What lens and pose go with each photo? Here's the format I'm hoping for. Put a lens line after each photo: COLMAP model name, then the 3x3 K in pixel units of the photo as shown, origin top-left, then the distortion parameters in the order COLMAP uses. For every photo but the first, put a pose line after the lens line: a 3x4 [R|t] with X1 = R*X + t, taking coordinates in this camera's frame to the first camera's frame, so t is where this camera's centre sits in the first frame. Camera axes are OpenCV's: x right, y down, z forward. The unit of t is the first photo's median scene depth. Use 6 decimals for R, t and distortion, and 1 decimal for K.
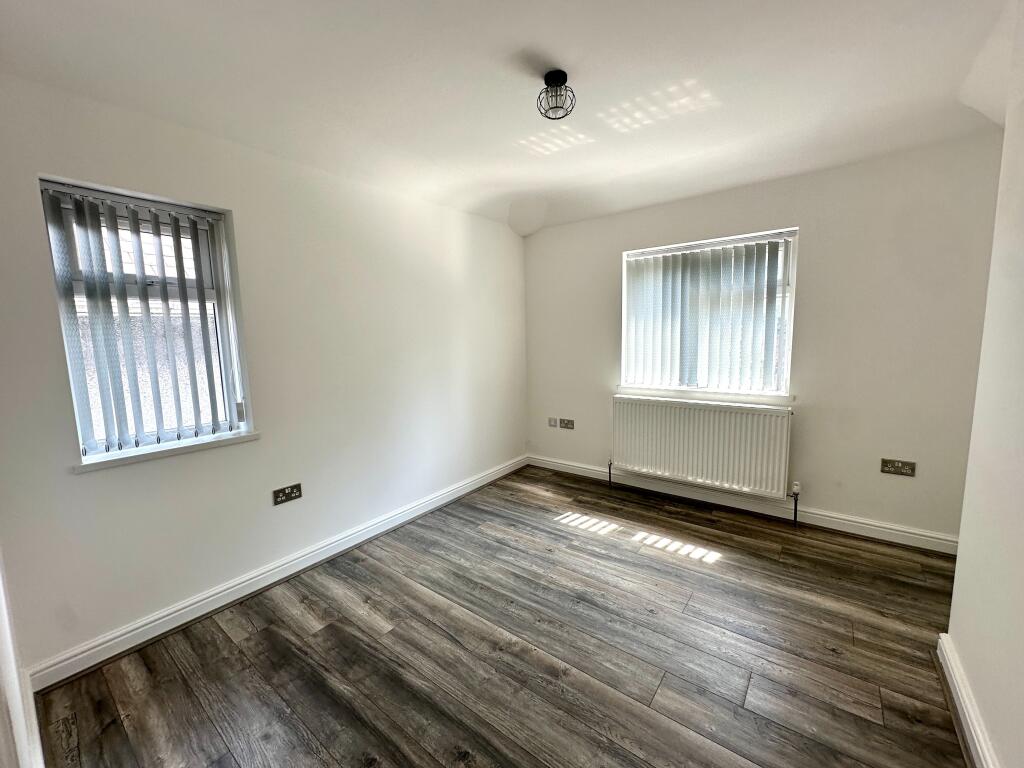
lens RADIAL K [[411.7, 0, 512.0], [0, 411.7, 384.0], [0, 0, 1]] dist [-0.002542, 0.000682]
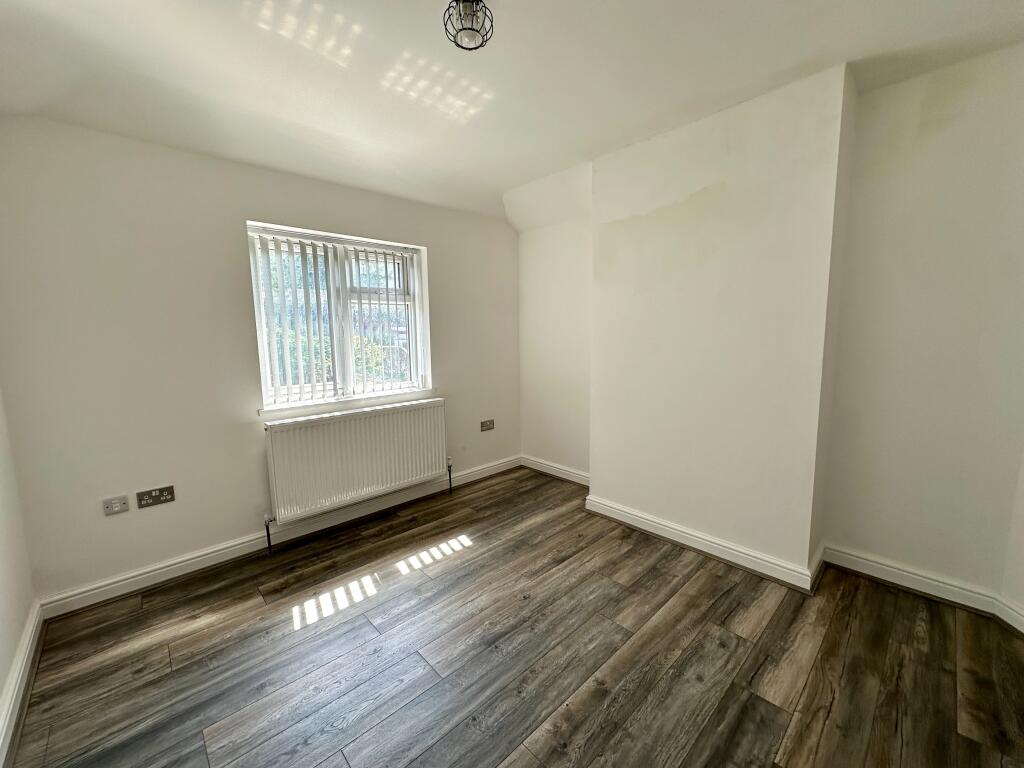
lens RADIAL K [[411.7, 0, 512.0], [0, 411.7, 384.0], [0, 0, 1]] dist [-0.002542, 0.000682]
pose [[0.158853, -0.102806, 0.981935, -0.524817], [0.133333, 0.987687, 0.081838, -0.059523], [-0.978258, 0.117924, 0.170604, 0.655287]]
